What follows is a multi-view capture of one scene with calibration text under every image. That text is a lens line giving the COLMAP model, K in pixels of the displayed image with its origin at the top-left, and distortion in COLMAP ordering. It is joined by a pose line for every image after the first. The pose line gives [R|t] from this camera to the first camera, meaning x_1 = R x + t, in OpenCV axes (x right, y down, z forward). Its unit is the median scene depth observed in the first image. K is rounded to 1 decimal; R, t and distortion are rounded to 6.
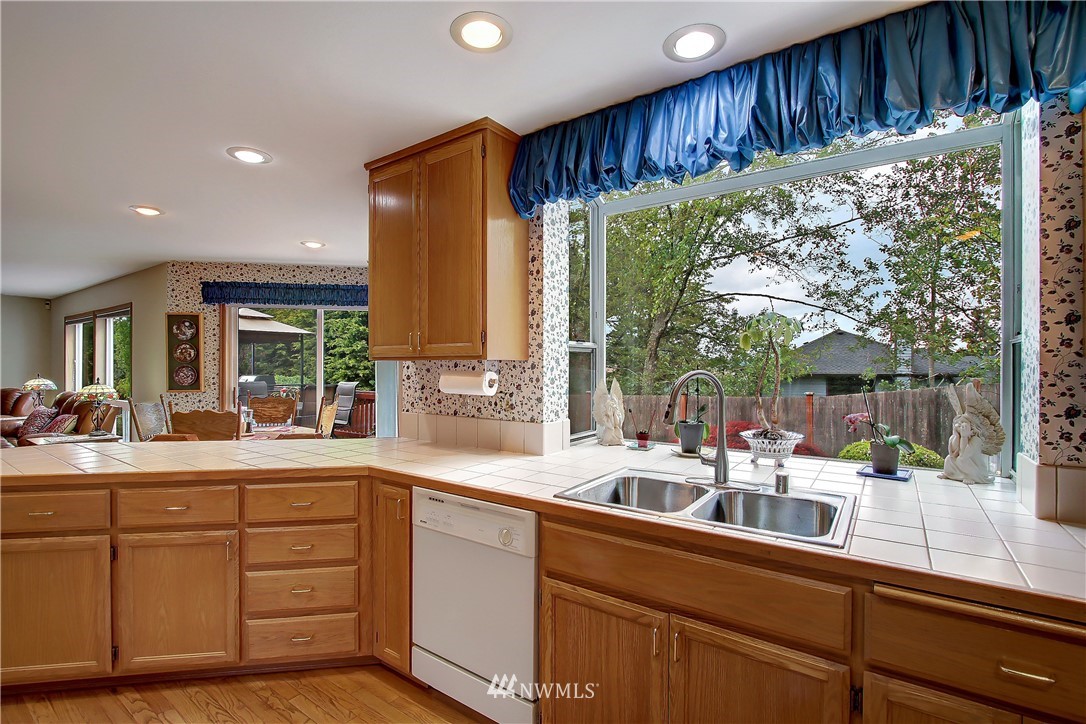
lens RADIAL K [[511.4, 0, 546.1], [0, 511.4, 366.0], [0, 0, 1]] dist [-0.016700, 0.000853]
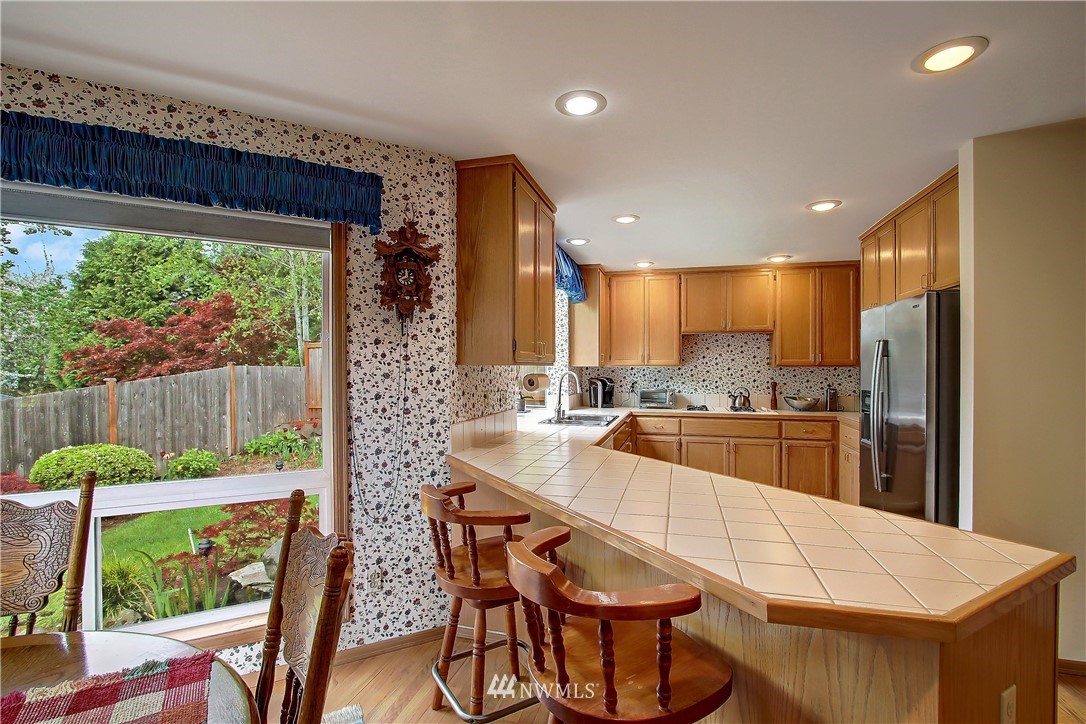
lens RADIAL K [[499.5, 0, 541.0], [0, 499.5, 372.7], [0, 0, 1]] dist [-0.009467, 0.000001]
pose [[-0.340425, -0.011887, 0.940196, -0.630863], [-0.001091, 0.999924, 0.012247, -0.003659], [-0.940271, 0.003144, -0.340412, 0.653988]]
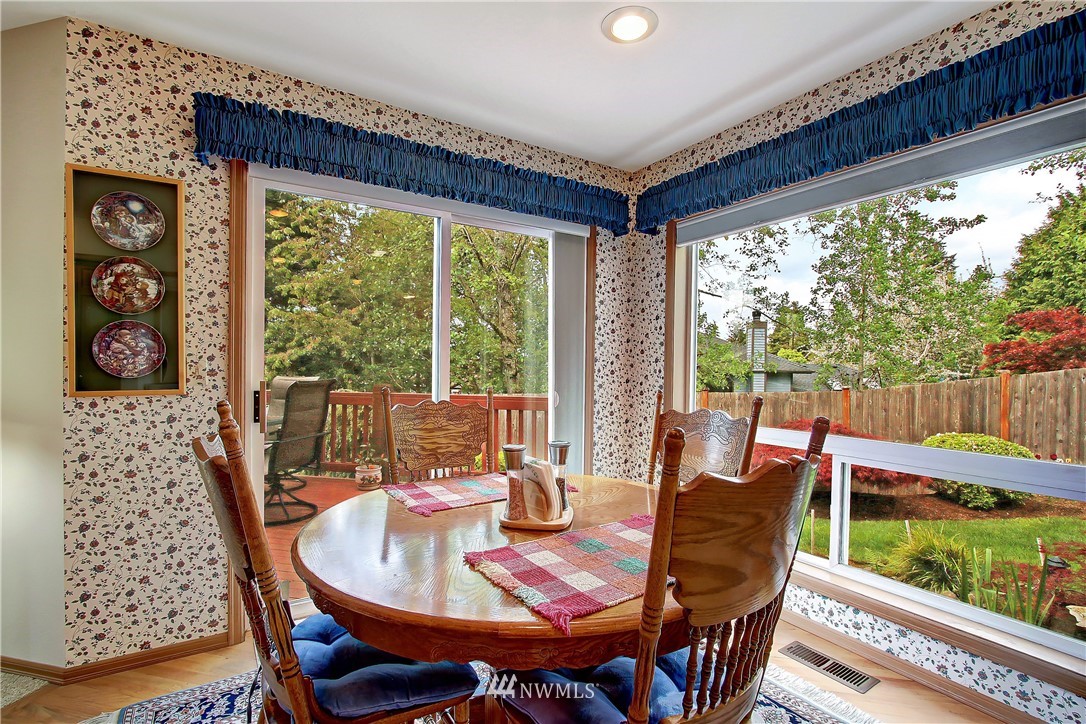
lens RADIAL K [[509.1, 0, 545.1], [0, 509.1, 376.0], [0, 0, 1]] dist [-0.016669, 0.000958]
pose [[0.921278, -0.002623, 0.388897, -0.570705], [-0.004773, 0.999826, 0.018050, 0.029216], [-0.388876, -0.018486, 0.921104, 0.548109]]
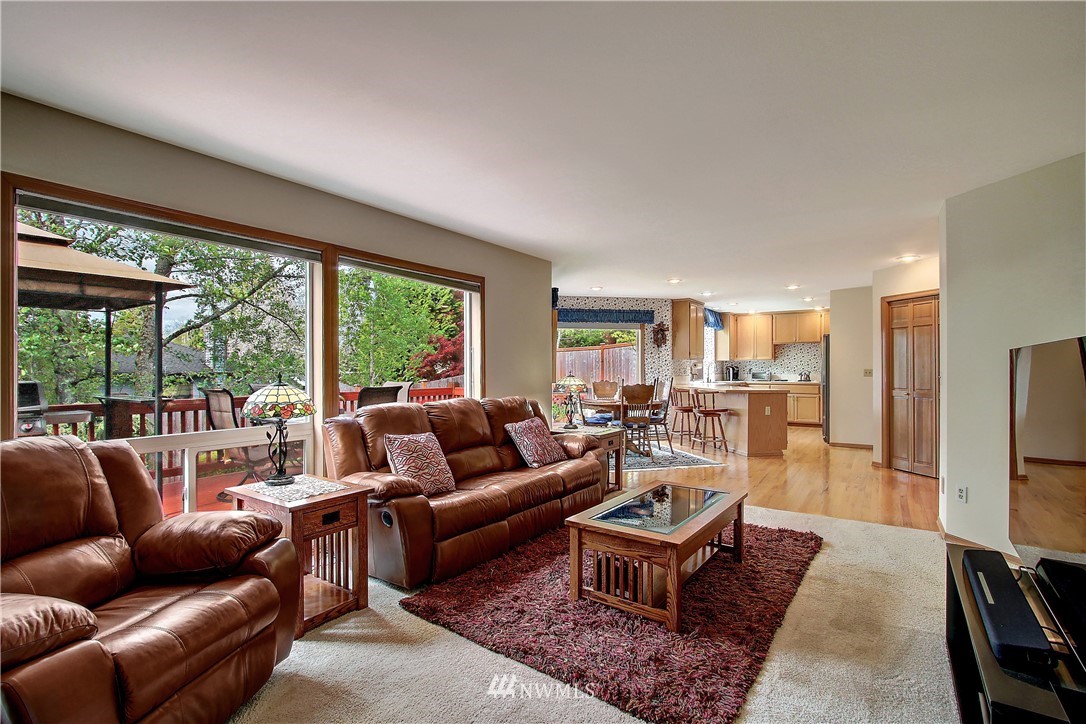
lens RADIAL K [[511.4, 0, 546.1], [0, 511.4, 366.0], [0, 0, 1]] dist [-0.016700, 0.000853]
pose [[-0.032981, -0.001751, 0.999454, -1.831136], [0.003539, 0.999992, 0.001869, 0.012445], [-0.999450, 0.003599, -0.032975, 1.041348]]
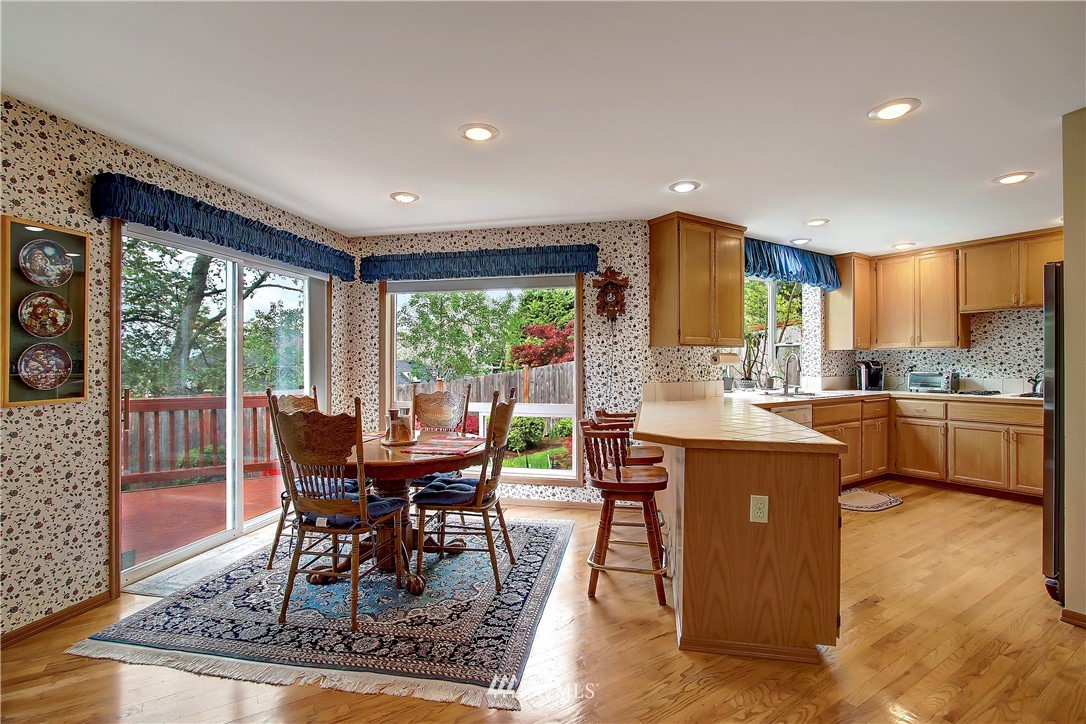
lens RADIAL K [[511.4, 0, 546.1], [0, 511.4, 366.0], [0, 0, 1]] dist [-0.016700, 0.000853]
pose [[0.361717, -0.010304, 0.932231, -0.948953], [0.006124, 0.999944, 0.008676, 0.016835], [-0.932268, 0.002570, 0.361760, 0.426616]]
